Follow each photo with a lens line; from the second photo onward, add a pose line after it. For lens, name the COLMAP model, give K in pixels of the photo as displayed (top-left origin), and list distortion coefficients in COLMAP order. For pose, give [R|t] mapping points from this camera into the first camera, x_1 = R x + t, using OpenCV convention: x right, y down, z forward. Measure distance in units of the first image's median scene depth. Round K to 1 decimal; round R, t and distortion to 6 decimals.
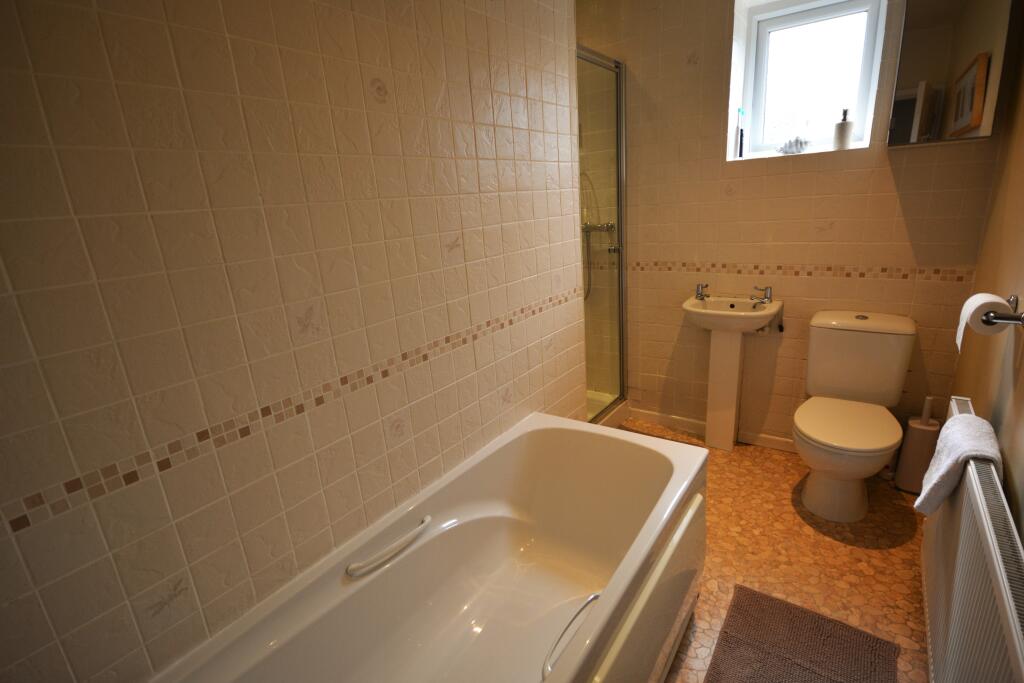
lens RADIAL K [[494.2, 0, 511.9], [0, 494.2, 344.4], [0, 0, 1]] dist [0.004539, -0.004330]
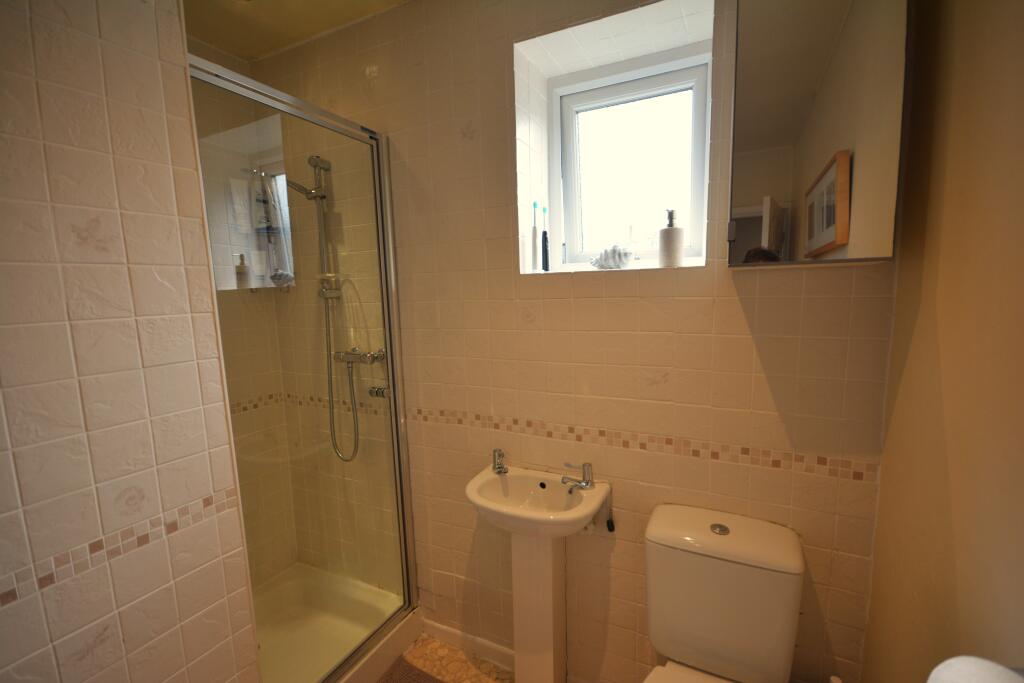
lens RADIAL K [[459.0, 0, 510.1], [0, 459.0, 341.5], [0, 0, 1]] dist [-0.001289, 0.001343]
pose [[0.987903, 0.023413, 0.153298, 0.323665], [0.004369, 0.983942, -0.178434, -0.166530], [-0.155014, 0.176945, 0.971937, 0.403965]]
